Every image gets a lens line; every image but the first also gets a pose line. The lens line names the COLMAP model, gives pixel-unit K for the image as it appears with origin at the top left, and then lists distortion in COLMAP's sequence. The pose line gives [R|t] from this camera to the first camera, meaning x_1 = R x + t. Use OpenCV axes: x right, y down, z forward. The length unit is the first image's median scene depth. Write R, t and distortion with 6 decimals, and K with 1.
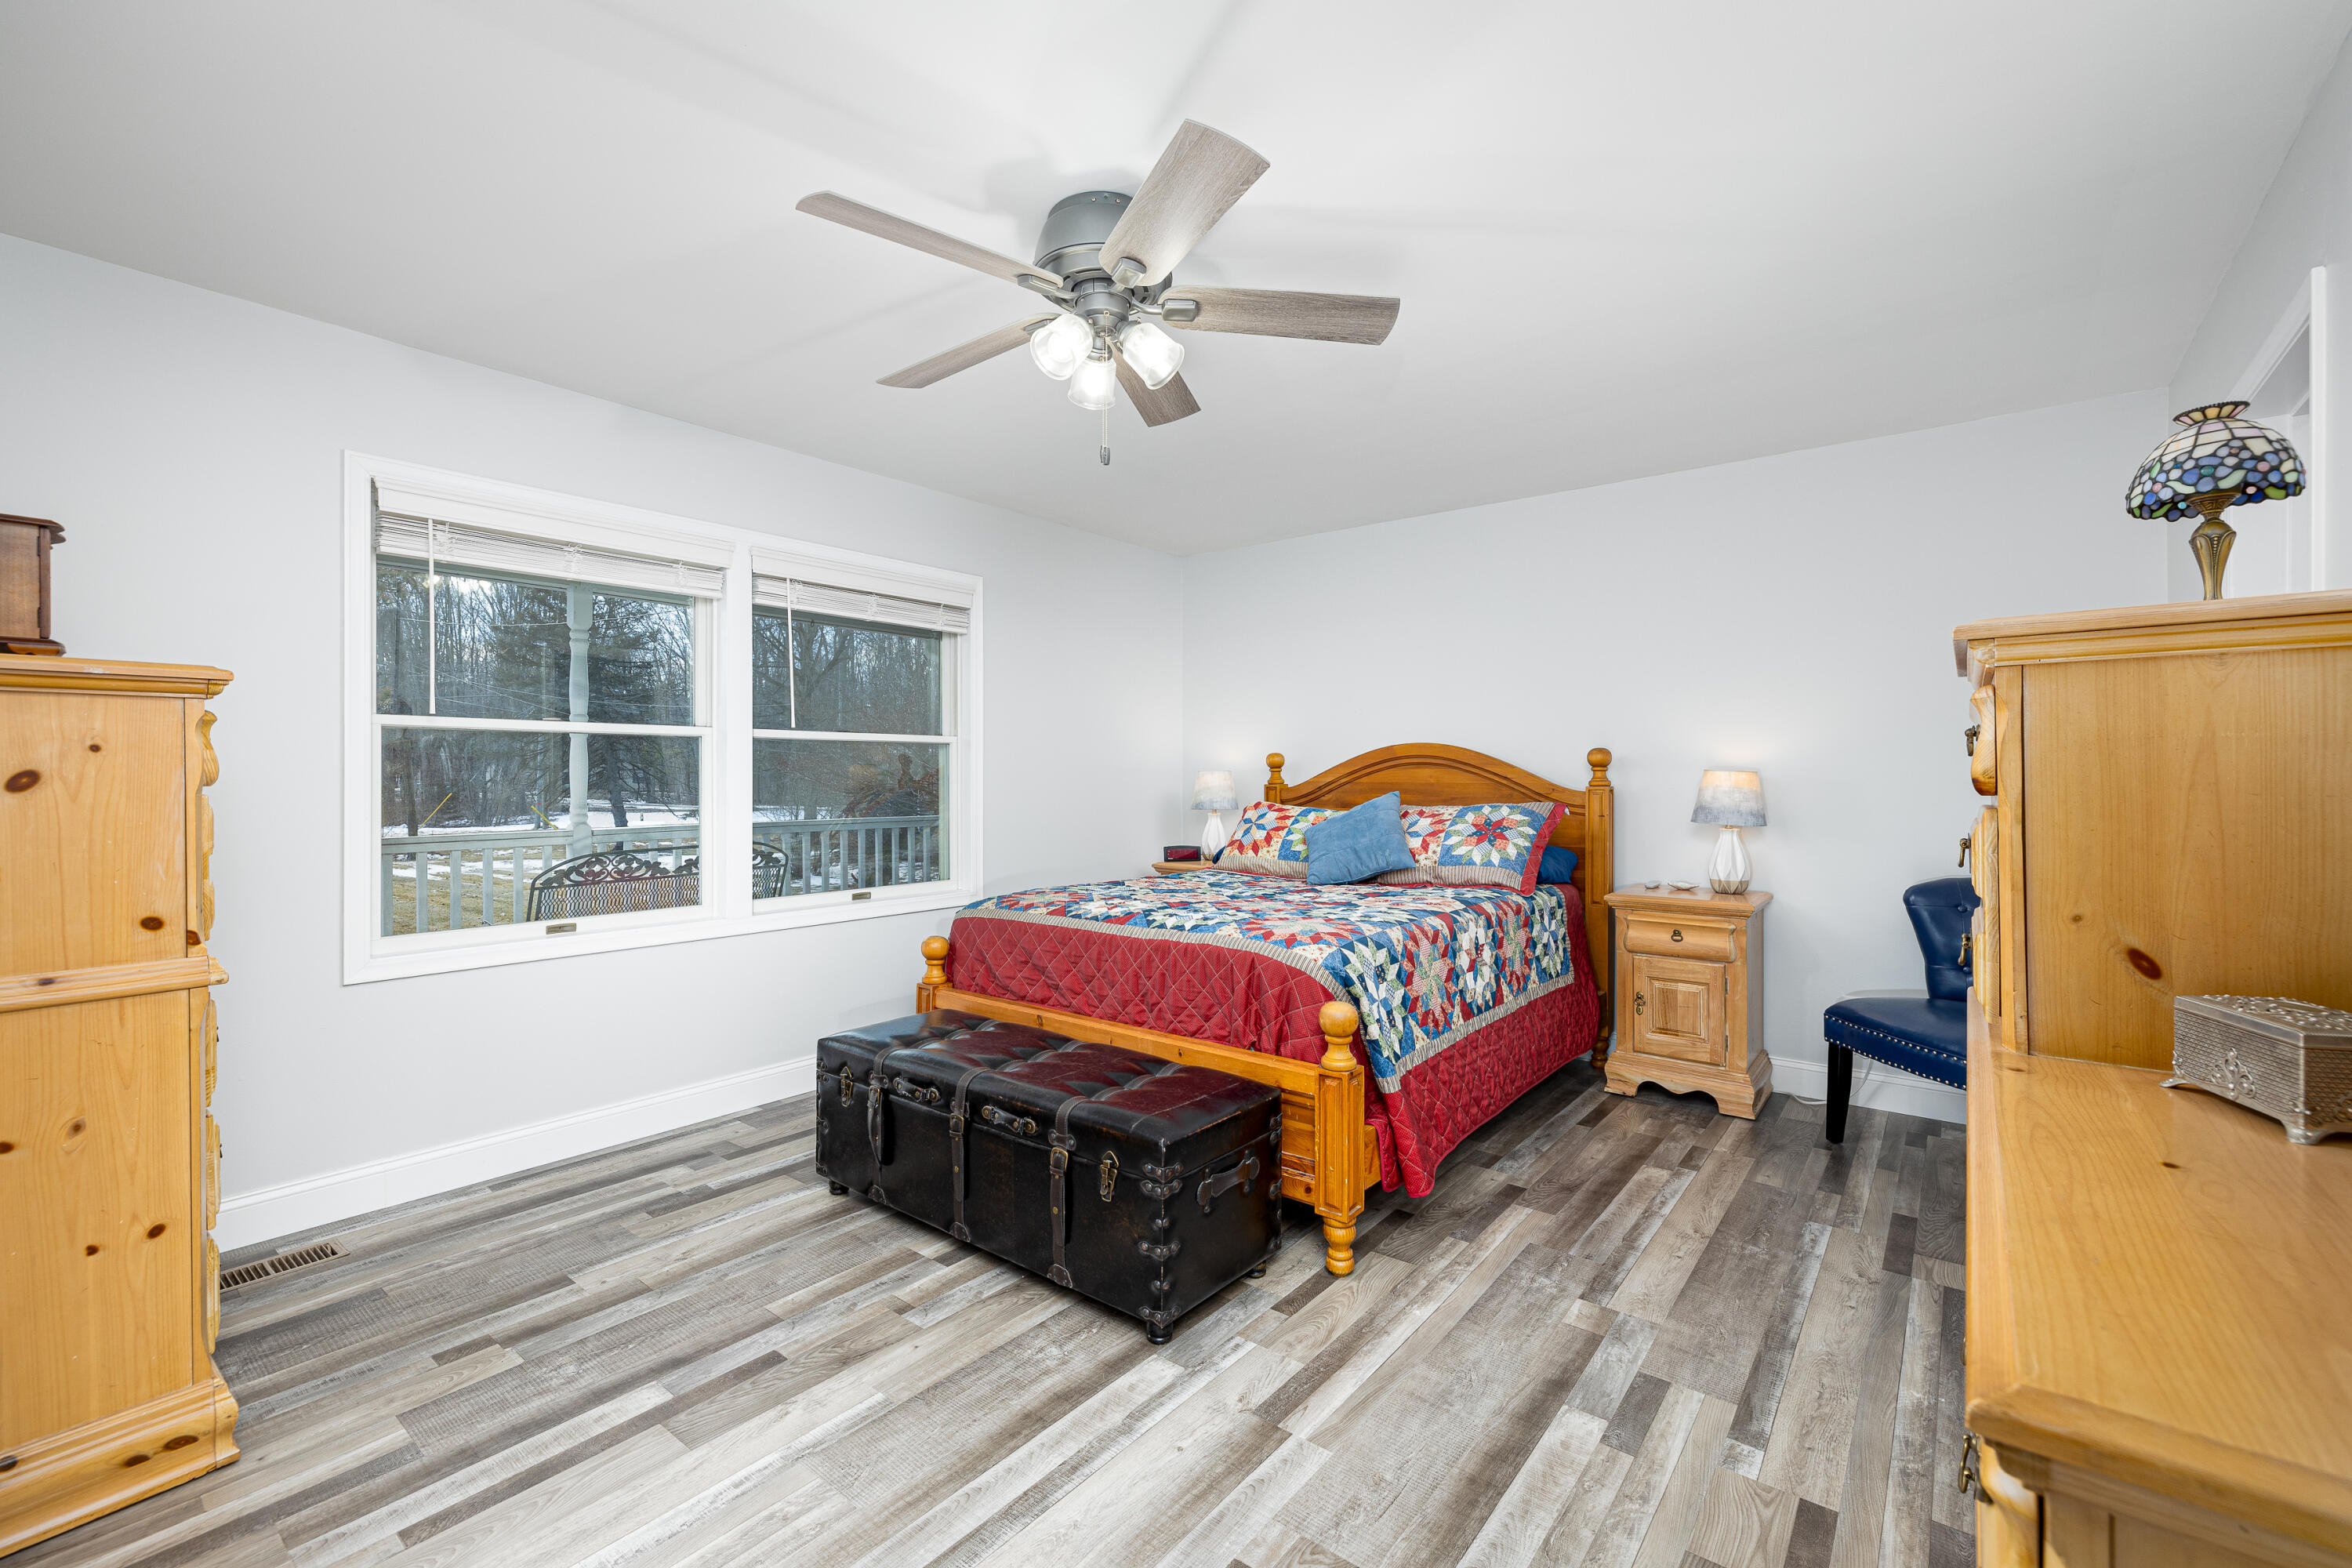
lens RADIAL K [[1006.9, 0, 1170.9], [0, 1006.9, 777.2], [0, 0, 1]] dist [0.004042, 0.000850]
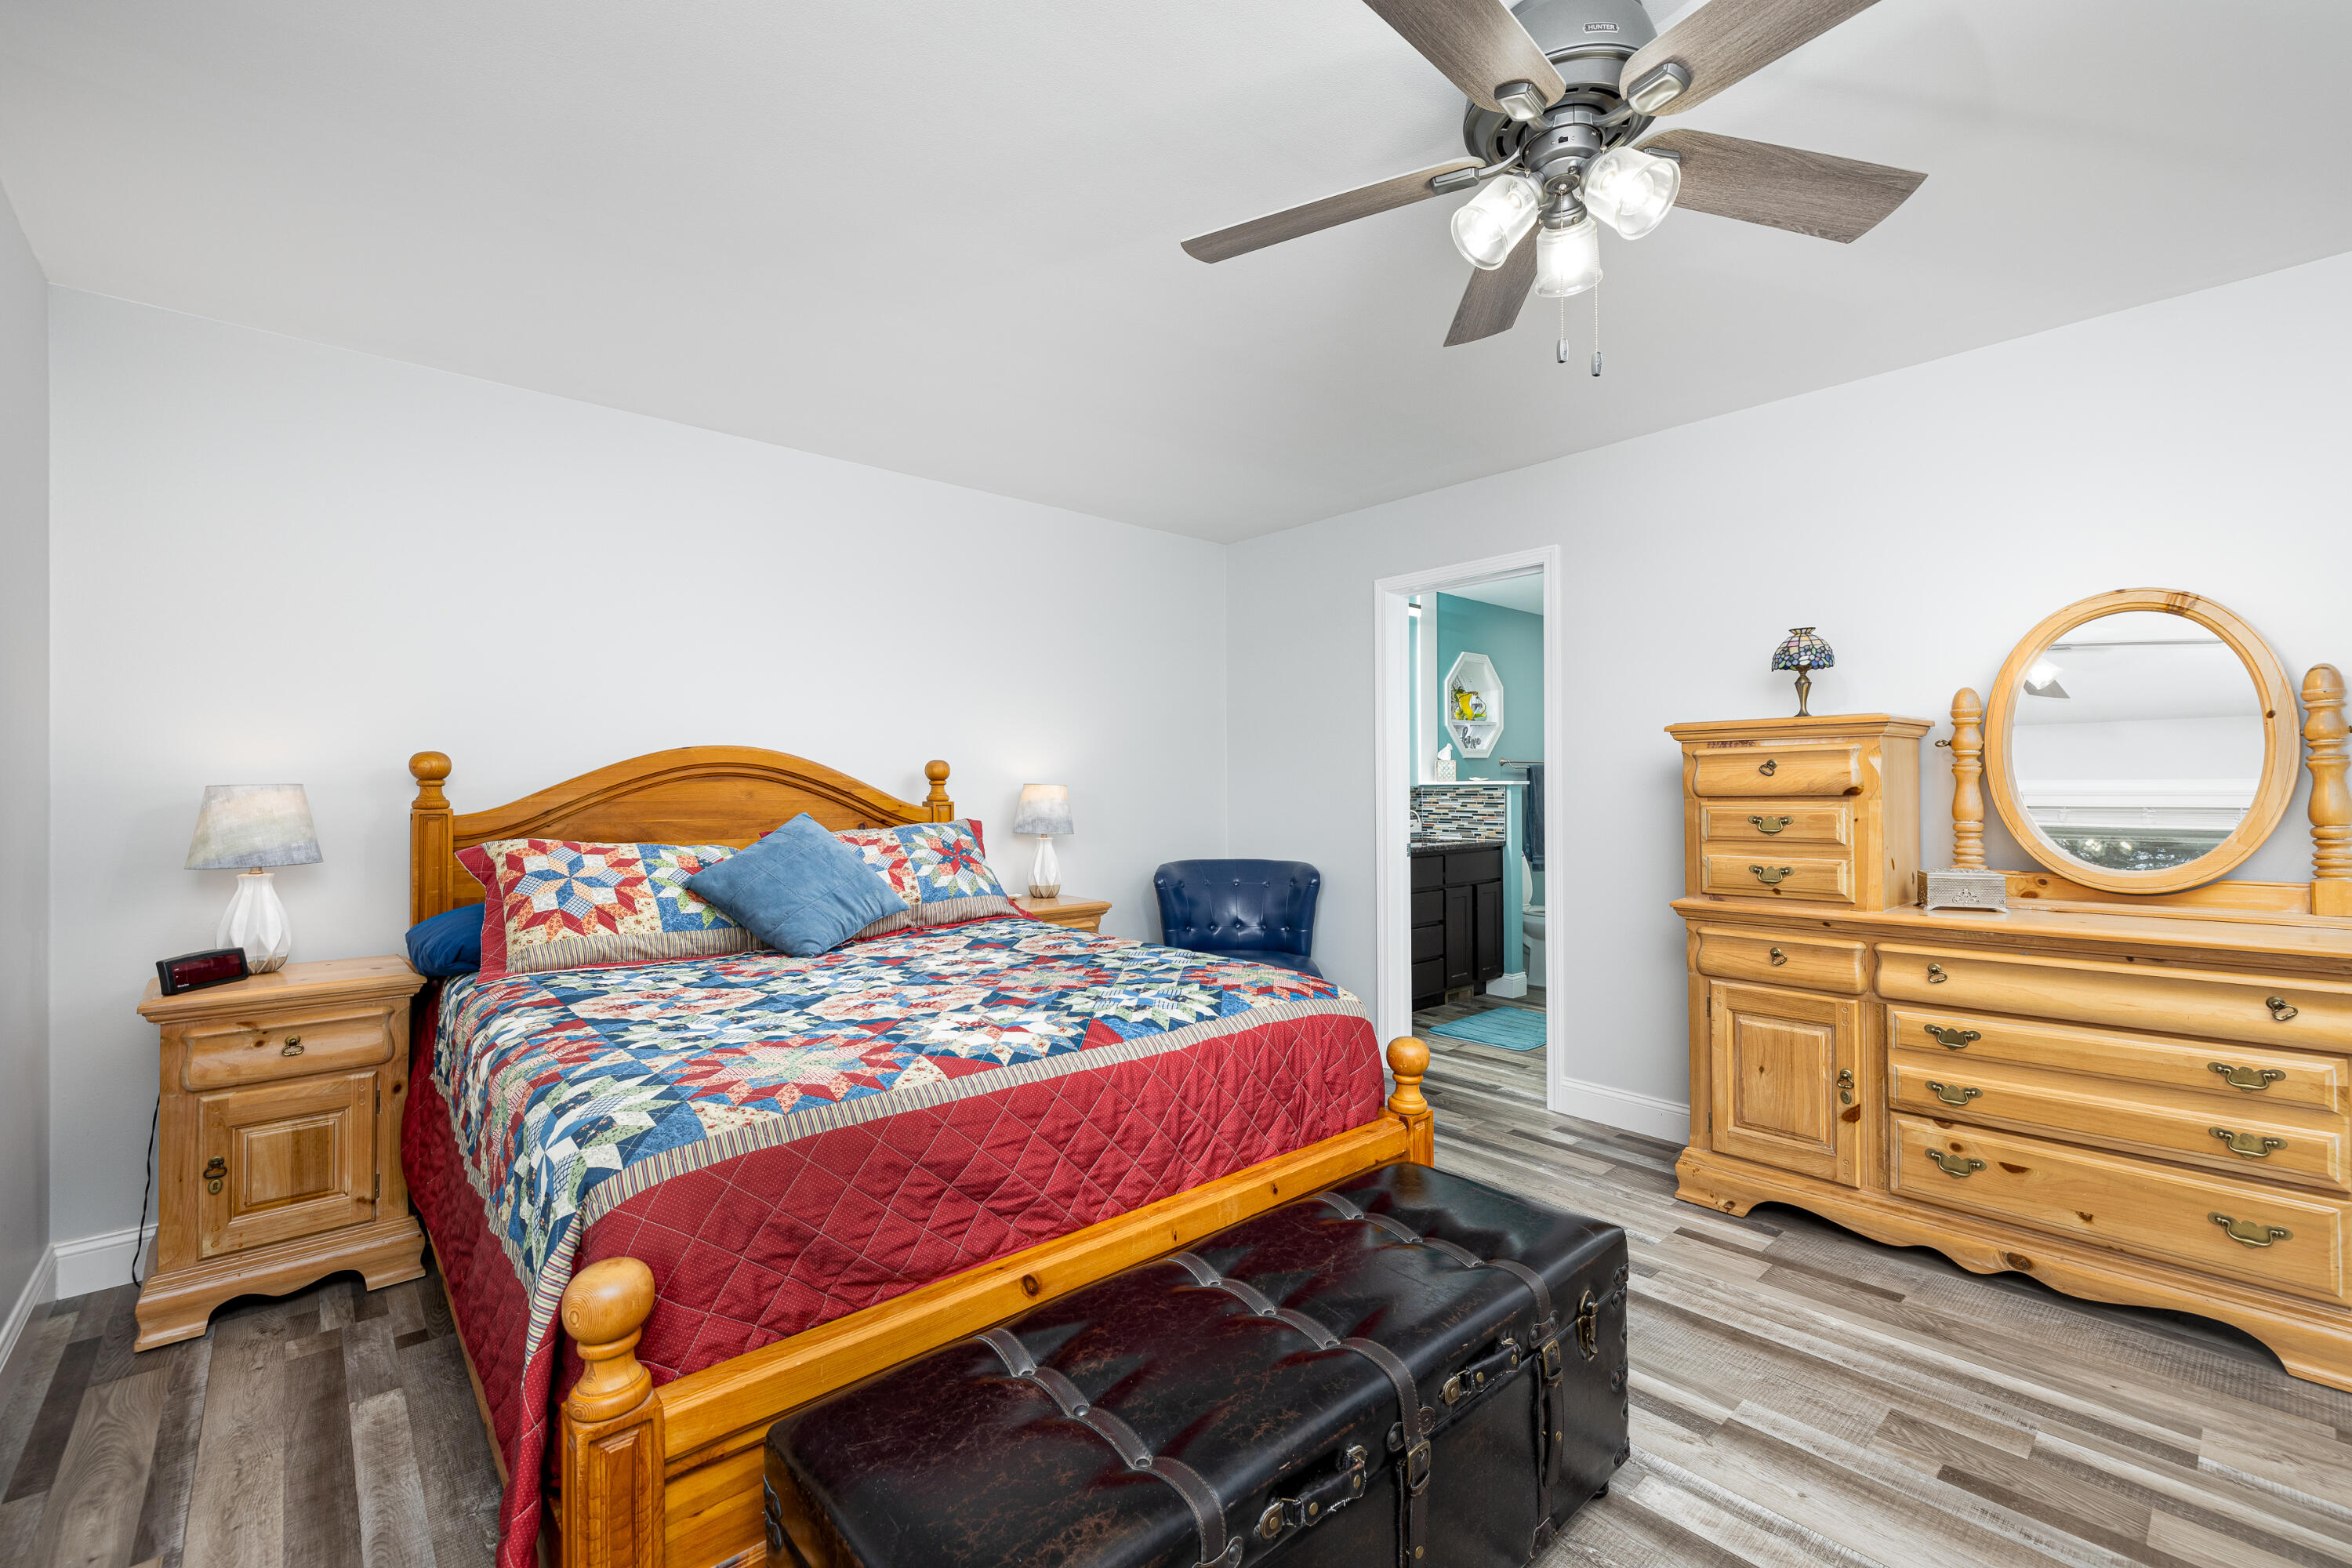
lens RADIAL K [[1006.9, 0, 1172.0], [0, 1006.9, 783.3], [0, 0, 1]] dist [0.004042, 0.000850]
pose [[0.162445, 0.001908, 0.986716, -0.489657], [0.006633, 0.999973, -0.003025, -0.003387], [-0.986695, 0.007036, 0.162428, 0.678490]]
